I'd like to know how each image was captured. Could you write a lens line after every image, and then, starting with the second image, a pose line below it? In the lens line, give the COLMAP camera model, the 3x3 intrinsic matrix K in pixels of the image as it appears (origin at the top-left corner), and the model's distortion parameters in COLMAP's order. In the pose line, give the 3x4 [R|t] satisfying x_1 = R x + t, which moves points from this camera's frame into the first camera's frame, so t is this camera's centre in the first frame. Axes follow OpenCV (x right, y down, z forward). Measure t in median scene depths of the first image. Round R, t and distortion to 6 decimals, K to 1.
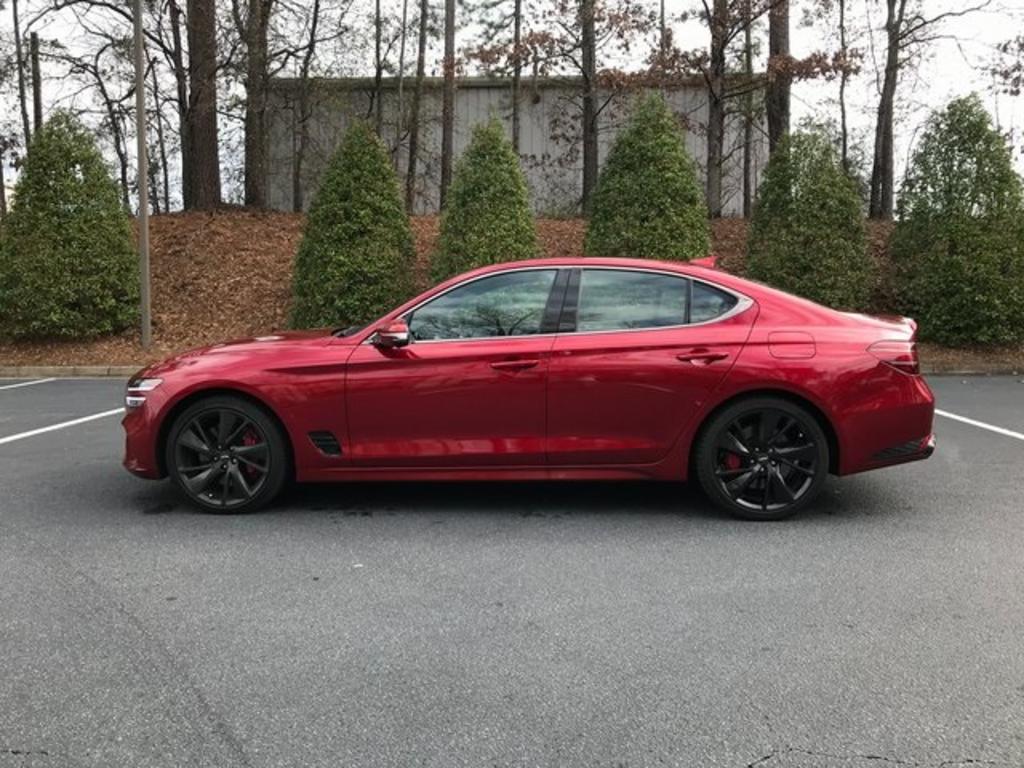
lens RADIAL K [[835.8, 0, 509.3], [0, 835.8, 386.5], [0, 0, 1]] dist [0.015481, -0.008986]
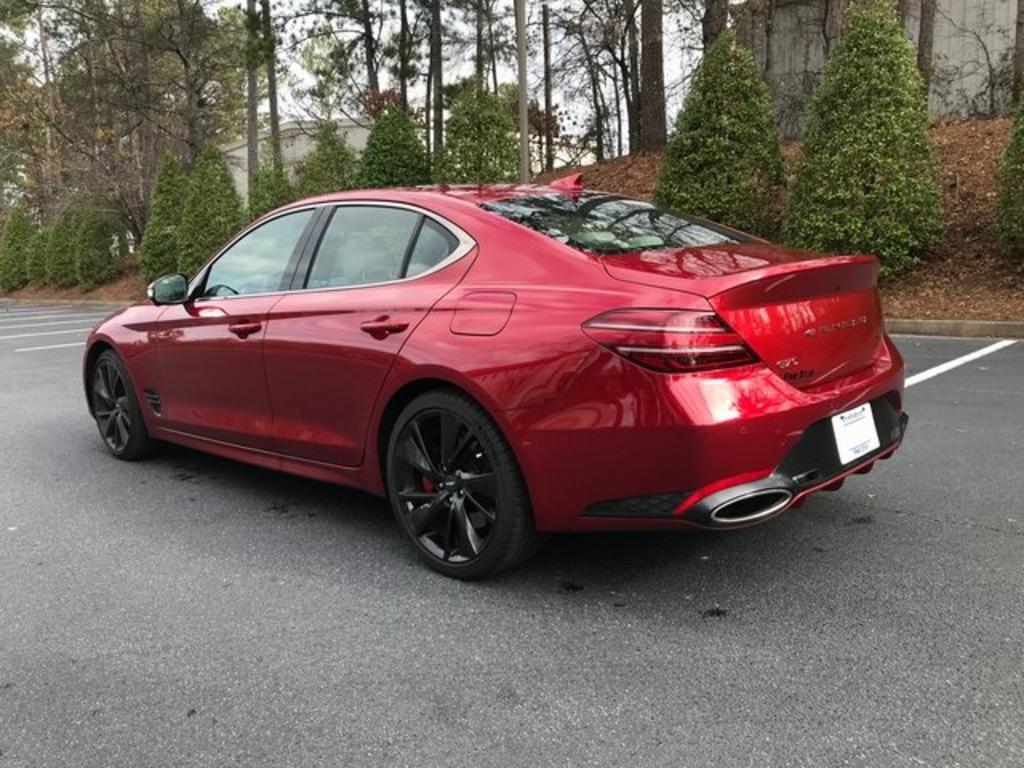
lens RADIAL K [[835.8, 0, 507.4], [0, 835.8, 382.1], [0, 0, 1]] dist [0.015481, -0.008986]
pose [[0.763118, 0.071468, -0.642295, 0.686505], [-0.028514, 0.996622, 0.077016, -0.041473], [0.645630, -0.040458, 0.762578, 0.481743]]
